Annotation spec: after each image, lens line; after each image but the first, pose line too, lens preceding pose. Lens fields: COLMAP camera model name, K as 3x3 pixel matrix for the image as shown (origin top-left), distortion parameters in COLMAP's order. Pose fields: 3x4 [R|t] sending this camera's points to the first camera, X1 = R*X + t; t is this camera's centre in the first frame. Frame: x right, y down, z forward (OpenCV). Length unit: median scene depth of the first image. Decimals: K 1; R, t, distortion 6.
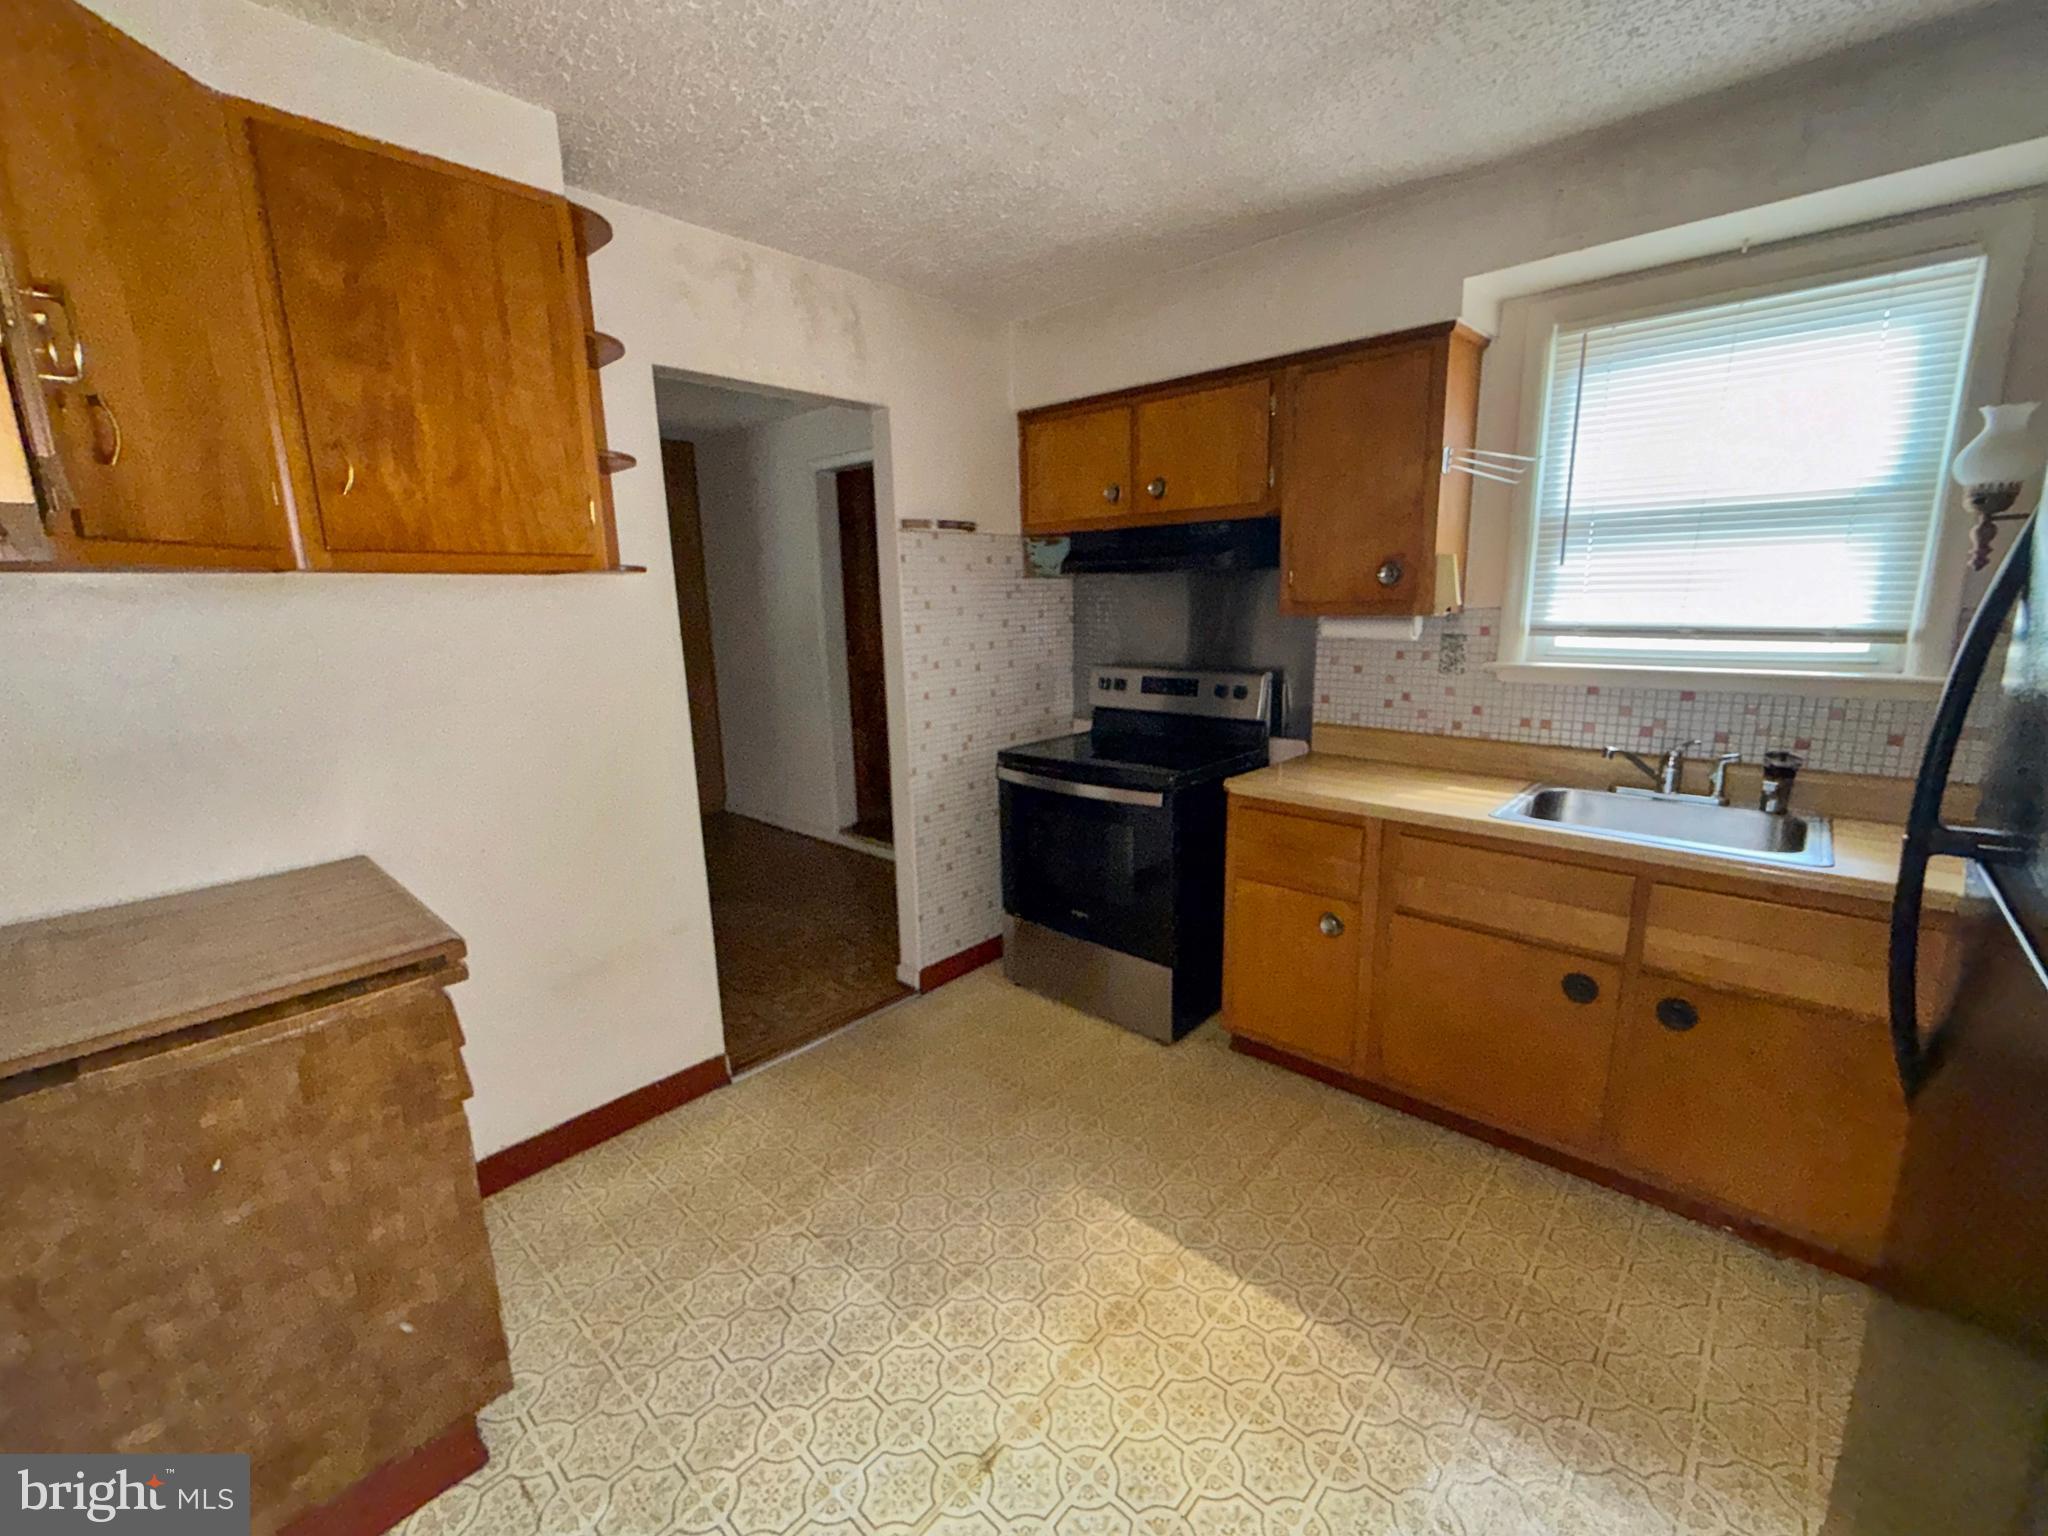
lens RADIAL K [[837.5, 0, 1022.6], [0, 837.5, 764.8], [0, 0, 1]] dist [-0.000014, -0.000008]
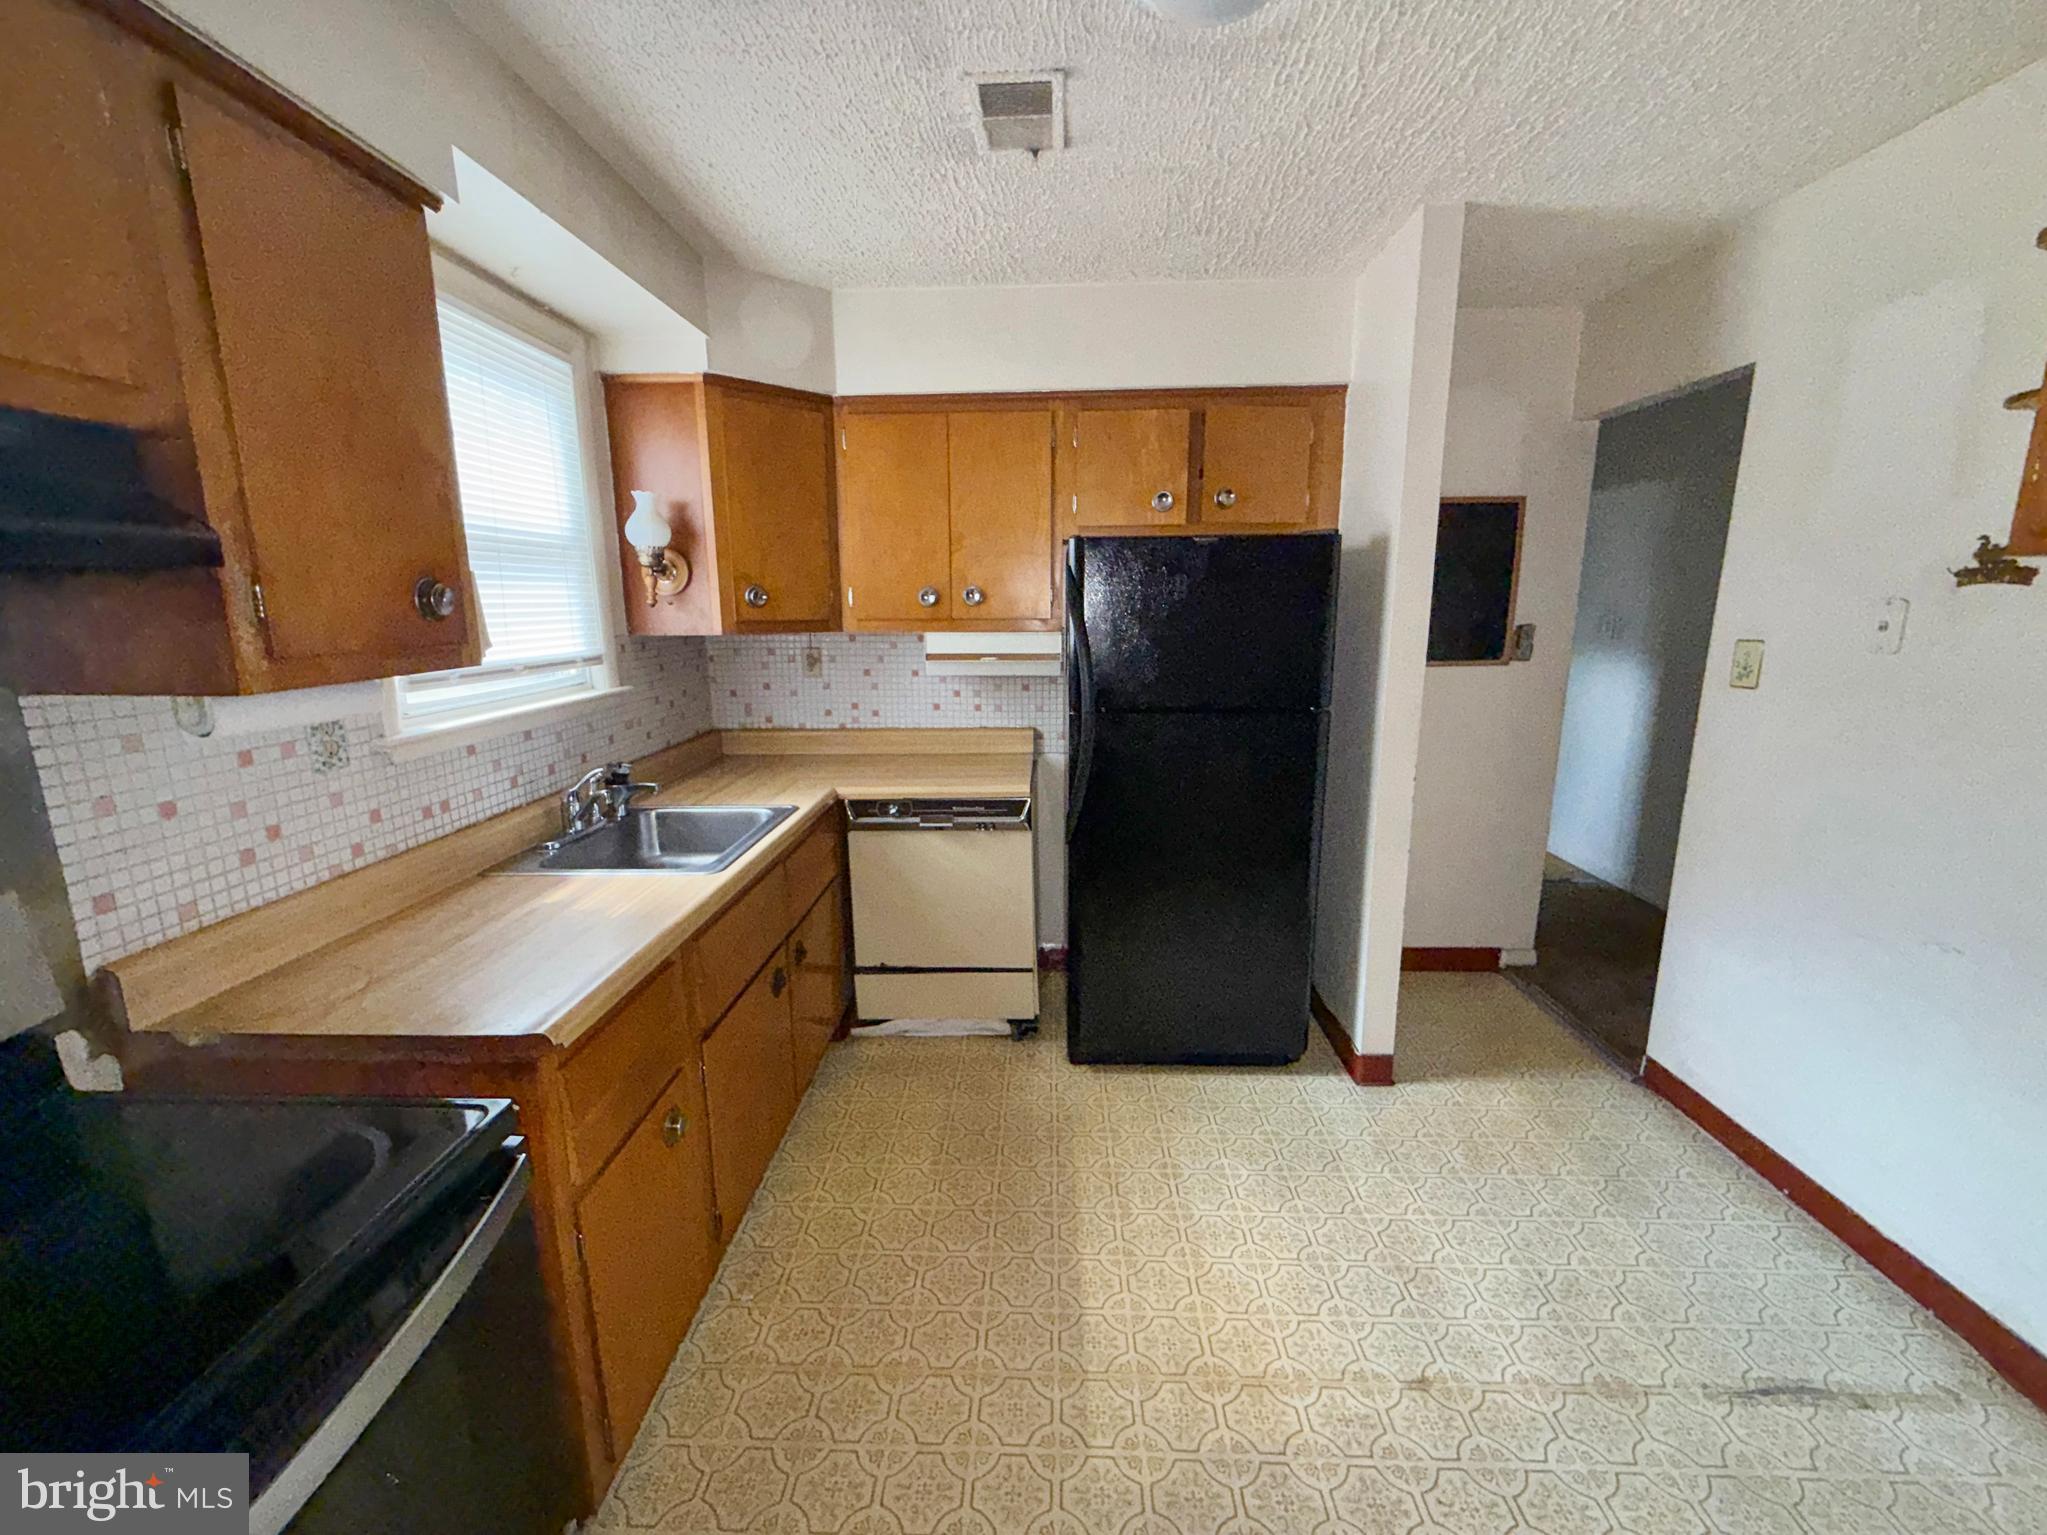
lens RADIAL K [[837.1, 0, 1019.5], [0, 837.1, 761.1], [0, 0, 1]] dist [-0.000014, -0.000008]
pose [[-0.639842, -0.120468, 0.759006, -0.251105], [0.180018, 0.936665, 0.300420, -0.209960], [-0.747125, 0.328856, -0.577631, 0.999789]]
